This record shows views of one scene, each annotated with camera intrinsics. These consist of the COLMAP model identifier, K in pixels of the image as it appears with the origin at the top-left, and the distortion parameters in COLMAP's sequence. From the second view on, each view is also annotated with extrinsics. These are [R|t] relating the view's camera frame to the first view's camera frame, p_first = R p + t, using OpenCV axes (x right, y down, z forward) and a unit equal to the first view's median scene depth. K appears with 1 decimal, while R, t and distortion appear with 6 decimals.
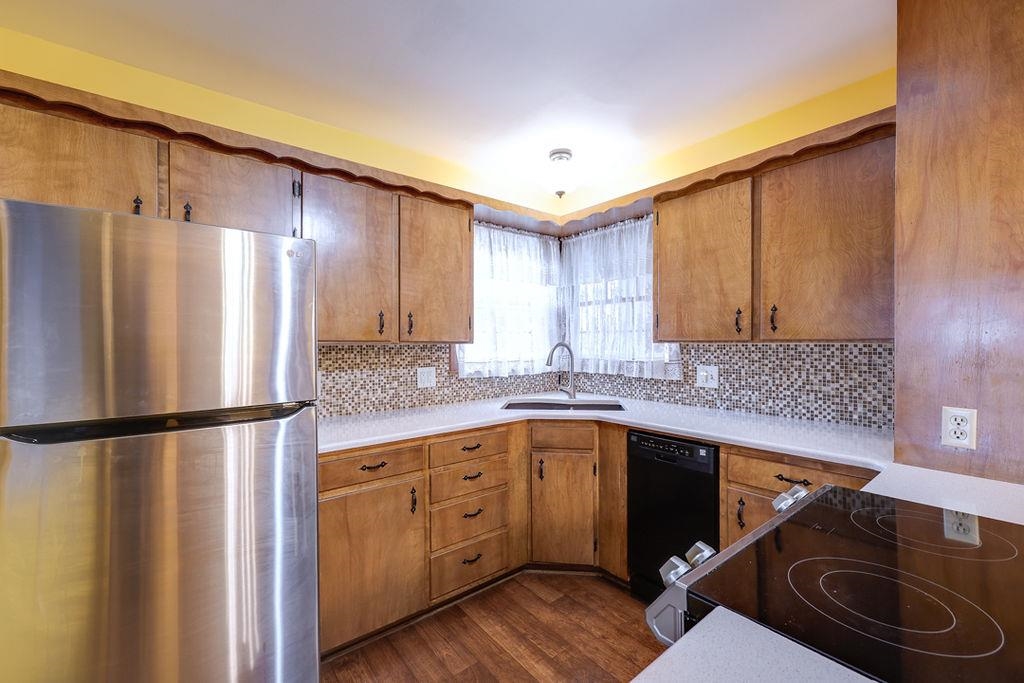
lens RADIAL K [[427.3, 0, 512.0], [0, 427.3, 341.5], [0, 0, 1]] dist [0.000334, 0.000060]
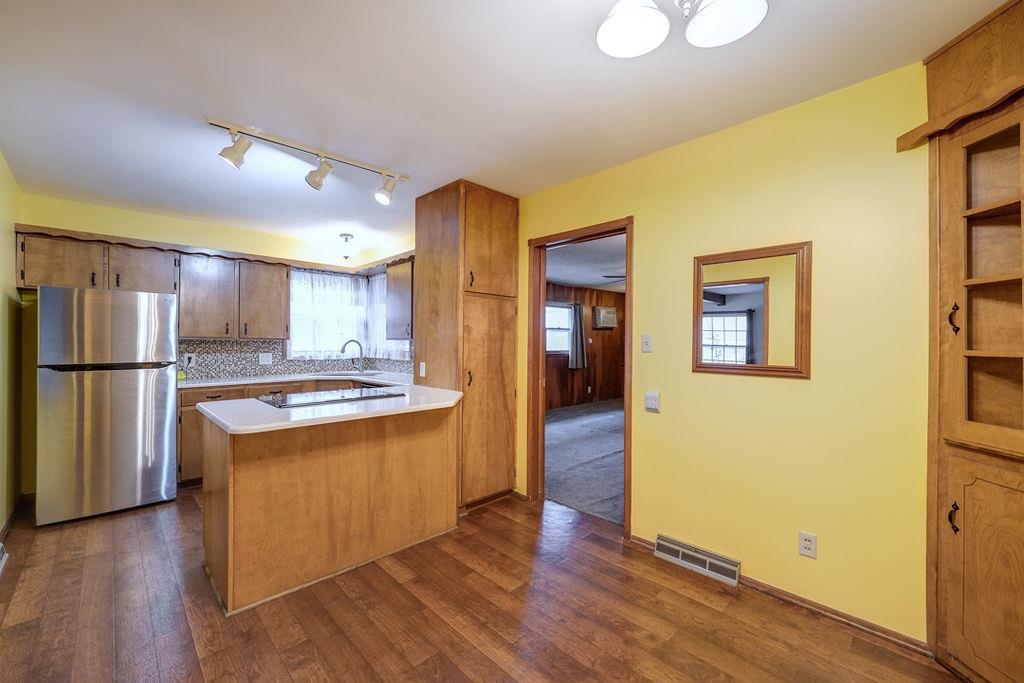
lens RADIAL K [[413.8, 0, 512.0], [0, 413.8, 341.5], [0, 0, 1]] dist [0.001561, -0.000064]
pose [[0.994020, 0.006511, 0.109006, 0.709950], [-0.006106, 0.999973, -0.004050, 0.014202], [-0.109029, 0.003360, 0.994033, -0.926253]]
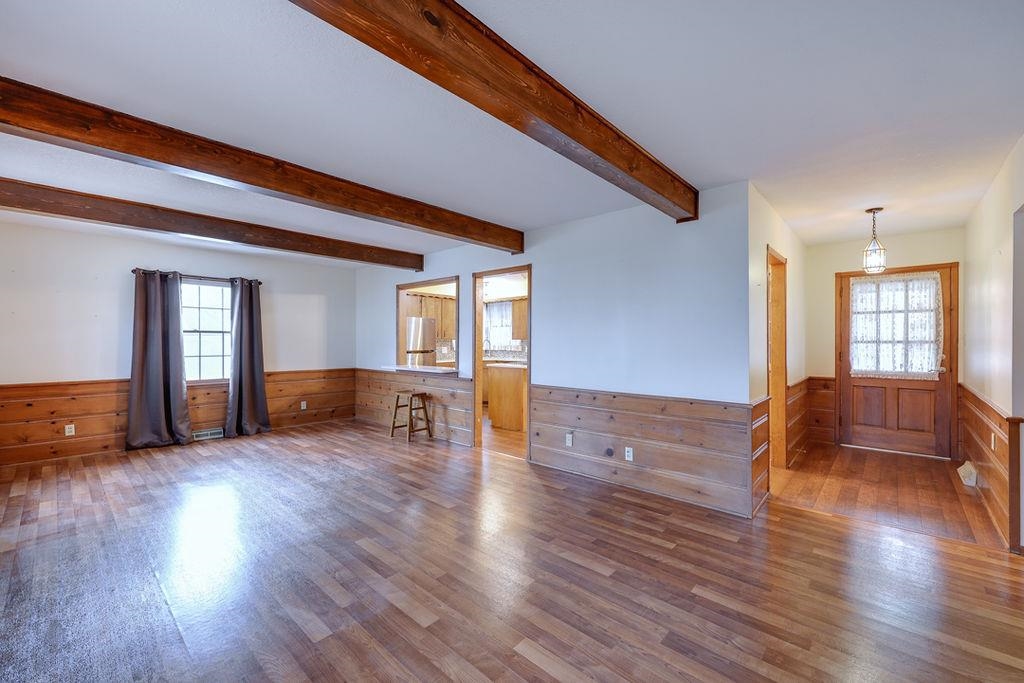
lens RADIAL K [[427.3, 0, 512.0], [0, 427.3, 341.5], [0, 0, 1]] dist [0.000334, 0.000060]
pose [[0.987773, 0.003449, 0.155859, -0.227475], [-0.003323, 0.999994, -0.001068, 0.024519], [-0.155862, 0.000537, 0.987779, -2.578549]]
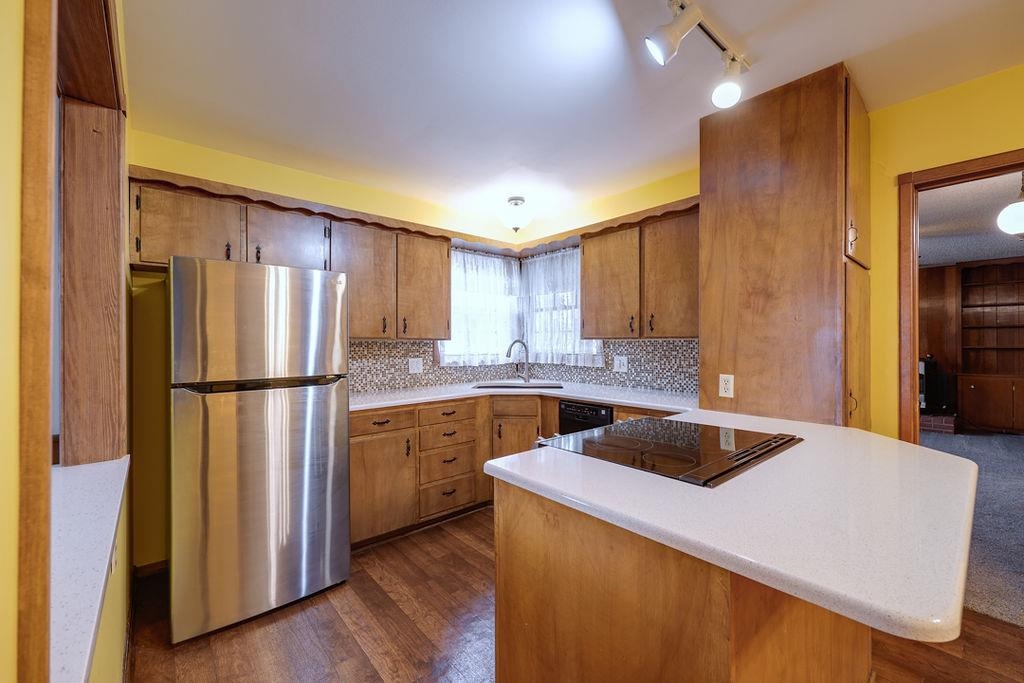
lens RADIAL K [[416.0, 0, 514.0], [0, 416.0, 339.5], [0, 0, 1]] dist [-0.000491, -0.000195]
pose [[0.998923, 0.000177, 0.046400, 0.052070], [0.000127, 0.999979, -0.006537, 0.012059], [-0.046400, 0.006536, 0.998902, -0.353228]]
